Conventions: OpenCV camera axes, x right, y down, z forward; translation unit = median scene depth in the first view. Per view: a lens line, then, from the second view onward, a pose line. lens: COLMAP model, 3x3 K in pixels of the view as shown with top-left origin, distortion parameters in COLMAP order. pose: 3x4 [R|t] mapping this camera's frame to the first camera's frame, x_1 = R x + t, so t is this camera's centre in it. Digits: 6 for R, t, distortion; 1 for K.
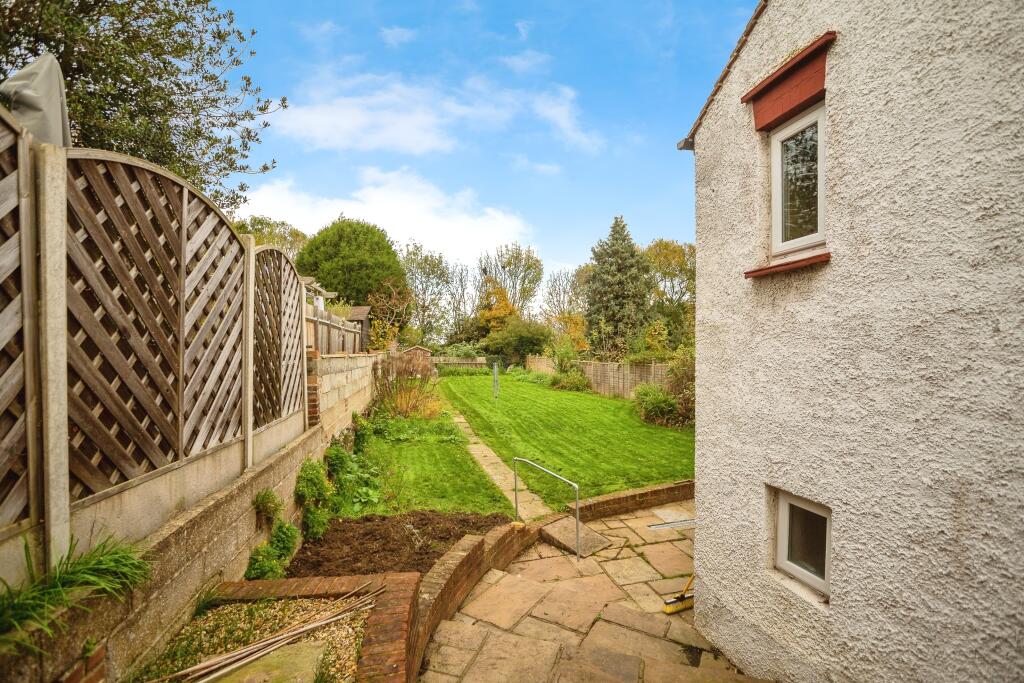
lens RADIAL K [[446.1, 0, 512.0], [0, 446.1, 341.5], [0, 0, 1]] dist [-0.001046, -0.000146]
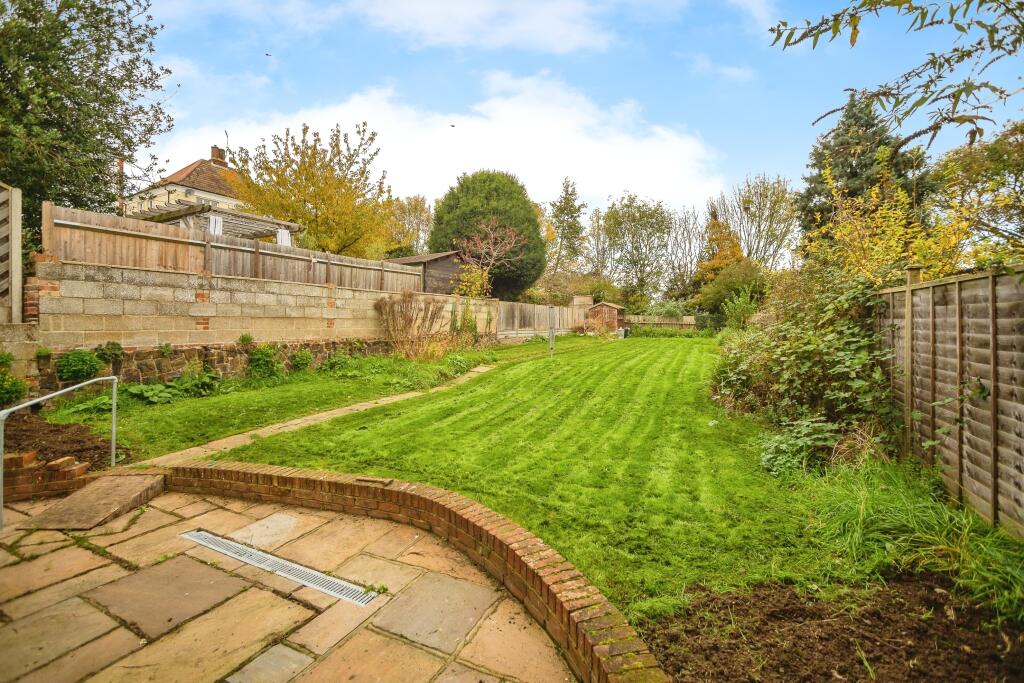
lens RADIAL K [[430.6, 0, 509.4], [0, 430.6, 322.3], [0, 0, 1]] dist [-0.002212, -0.000434]
pose [[0.762742, 0.014779, -0.646534, 0.251604], [-0.002189, 0.999792, 0.020271, 0.038793], [0.646699, -0.014046, 0.762616, 0.225973]]
